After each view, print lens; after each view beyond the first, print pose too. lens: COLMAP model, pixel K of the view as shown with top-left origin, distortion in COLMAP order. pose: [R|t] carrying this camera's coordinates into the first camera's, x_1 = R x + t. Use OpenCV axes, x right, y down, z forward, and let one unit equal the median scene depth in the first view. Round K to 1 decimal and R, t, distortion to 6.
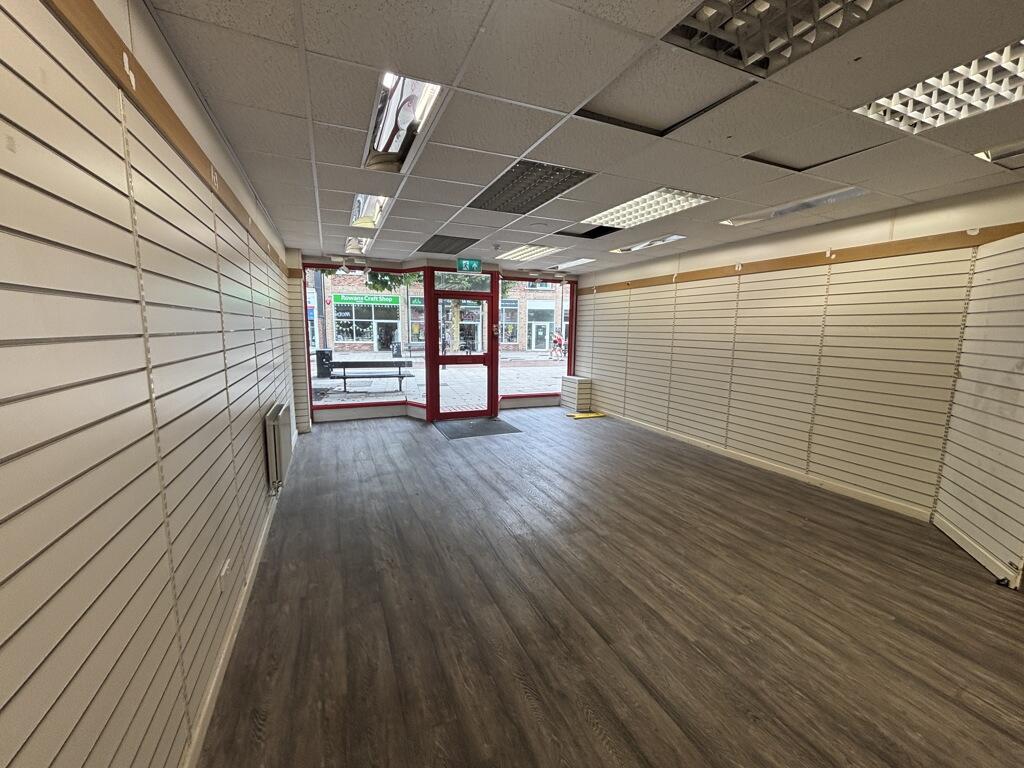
lens RADIAL K [[415.6, 0, 512.0], [0, 415.6, 384.0], [0, 0, 1]] dist [0.036934, -0.000039]
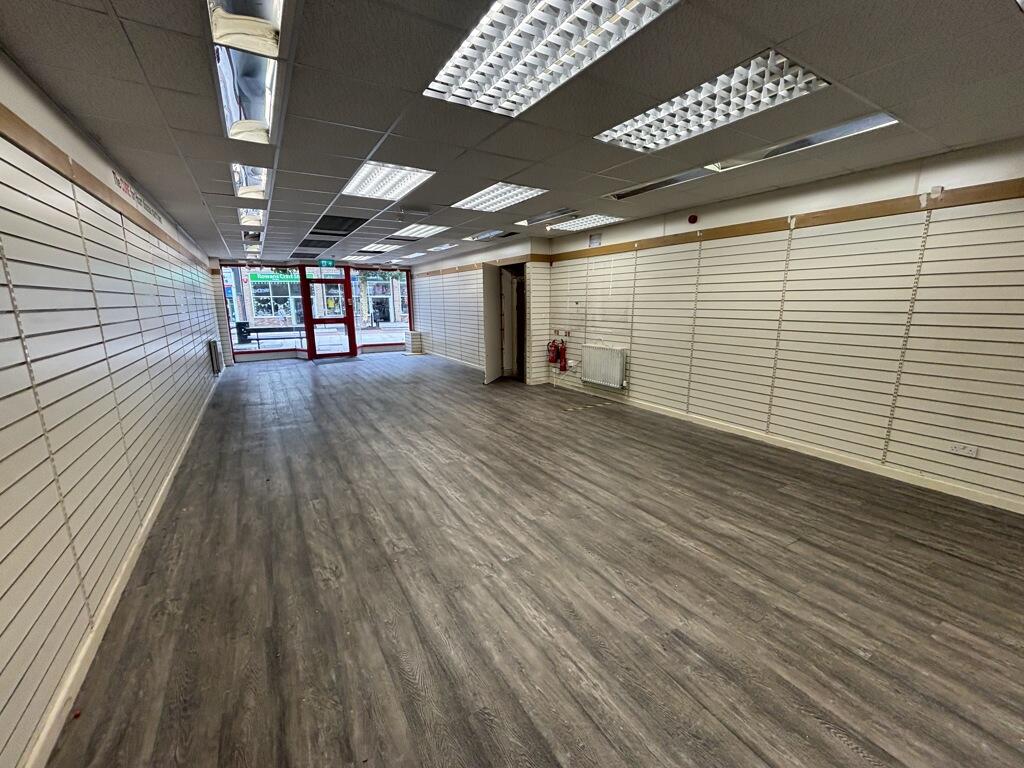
lens RADIAL K [[415.3, 0, 512.0], [0, 415.3, 384.0], [0, 0, 1]] dist [-0.001664, -0.000308]
pose [[0.989552, -0.048161, 0.135896, 0.272975], [0.039048, 0.996856, 0.068946, 0.078857], [-0.138790, -0.062920, 0.988321, -0.554236]]
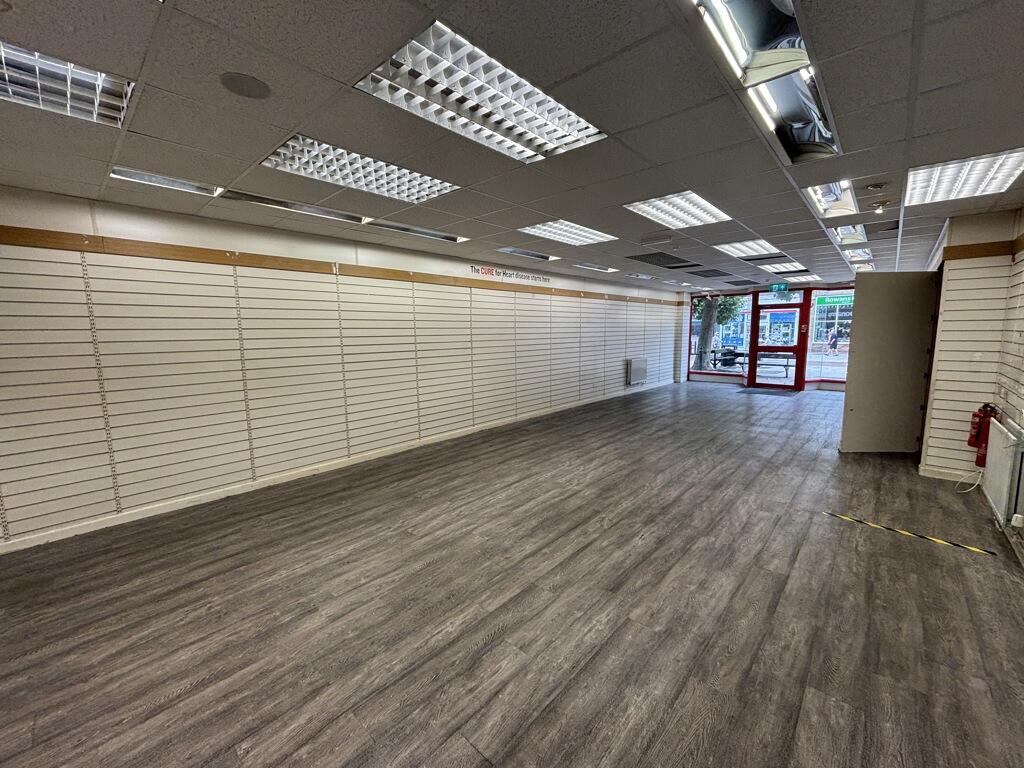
lens RADIAL K [[415.3, 0, 512.0], [0, 415.3, 384.0], [0, 0, 1]] dist [-0.001664, -0.000308]
pose [[0.414273, 0.105367, -0.904033, 0.651405], [-0.108997, 0.991871, 0.065656, 0.054421], [0.903602, 0.071337, 0.422390, -0.369788]]
